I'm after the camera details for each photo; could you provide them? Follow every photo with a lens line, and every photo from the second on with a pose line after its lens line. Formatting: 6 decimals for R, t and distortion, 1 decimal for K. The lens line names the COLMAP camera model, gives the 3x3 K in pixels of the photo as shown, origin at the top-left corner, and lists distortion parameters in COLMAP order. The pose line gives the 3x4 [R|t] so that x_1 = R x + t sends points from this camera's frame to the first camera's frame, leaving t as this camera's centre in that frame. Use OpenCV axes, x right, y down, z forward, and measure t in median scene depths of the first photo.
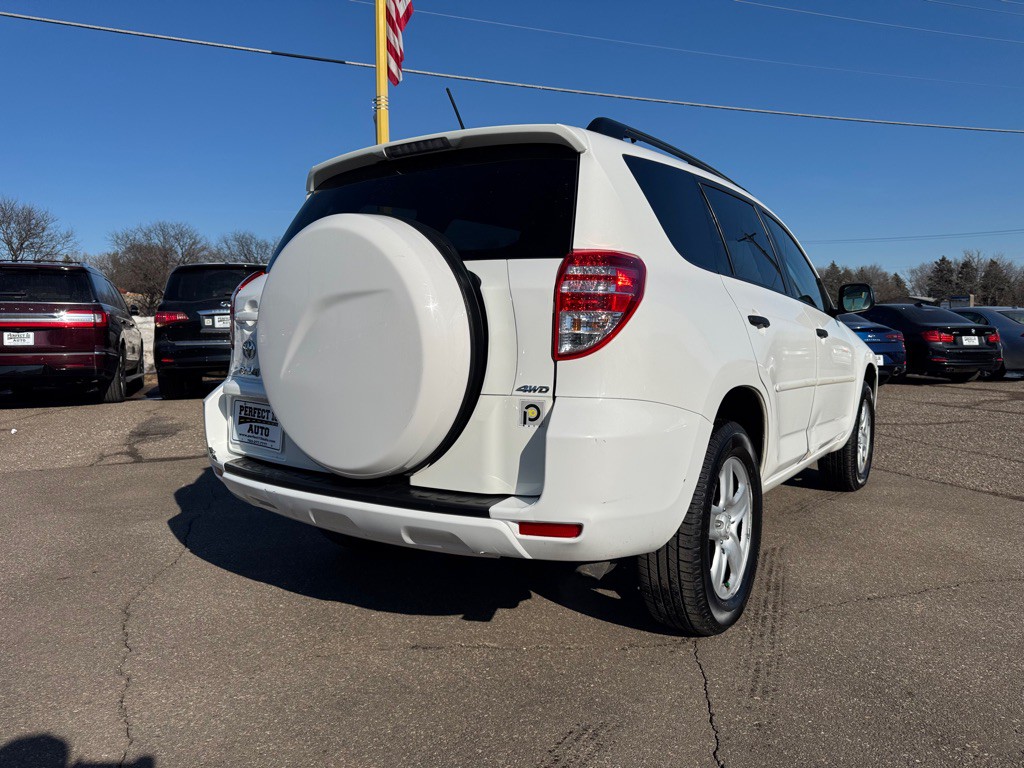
lens RADIAL K [[721.6, 0, 512.0], [0, 721.6, 384.0], [0, 0, 1]] dist [0.118628, -0.172114]
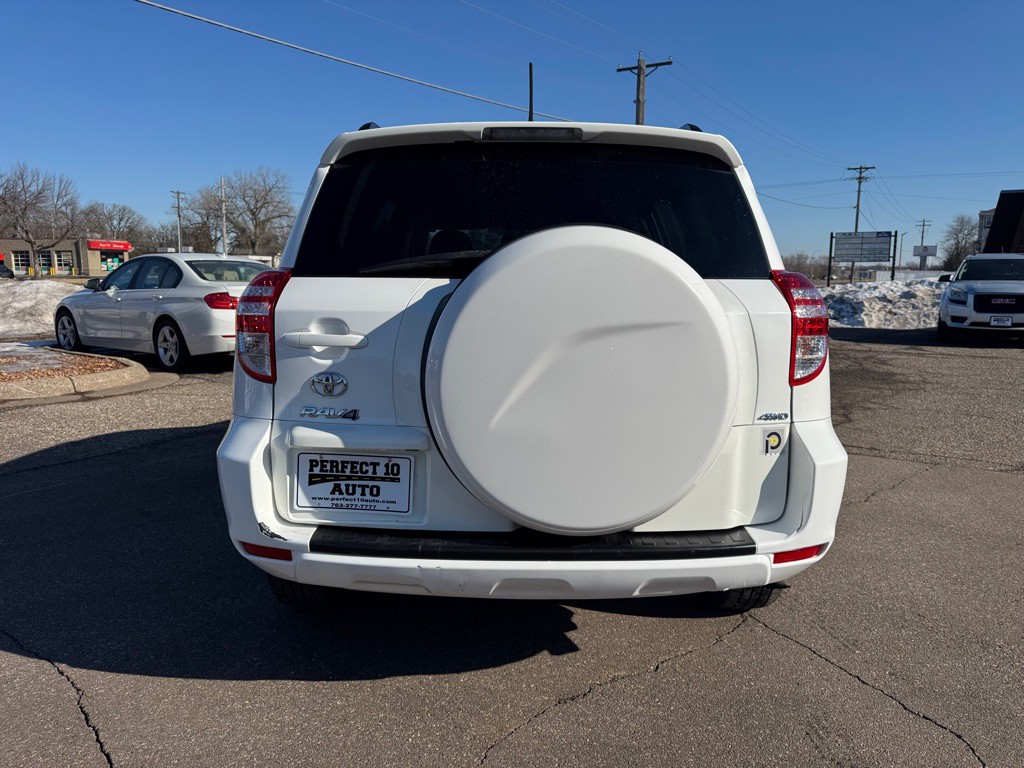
lens RADIAL K [[721.6, 0, 512.0], [0, 721.6, 384.0], [0, 0, 1]] dist [0.118628, -0.172114]
pose [[0.830958, -0.078038, 0.550834, -0.620936], [0.040637, 0.995982, 0.079800, -0.100354], [-0.554848, -0.043926, 0.830791, 0.286938]]
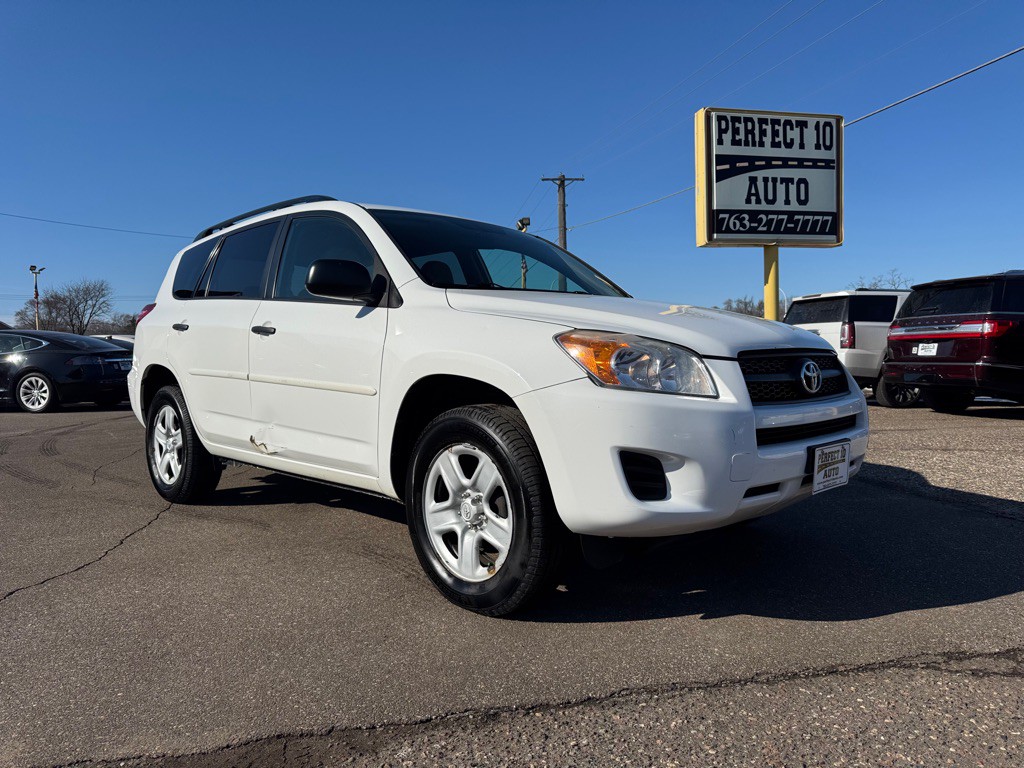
lens RADIAL K [[725.5, 0, 506.7], [0, 725.5, 371.7], [0, 0, 1]] dist [0.121226, -0.253577]
pose [[-0.187736, 0.021574, -0.981983, 1.910822], [-0.064048, 0.997362, 0.034157, -0.095202], [0.980129, 0.069306, -0.185859, 2.154274]]
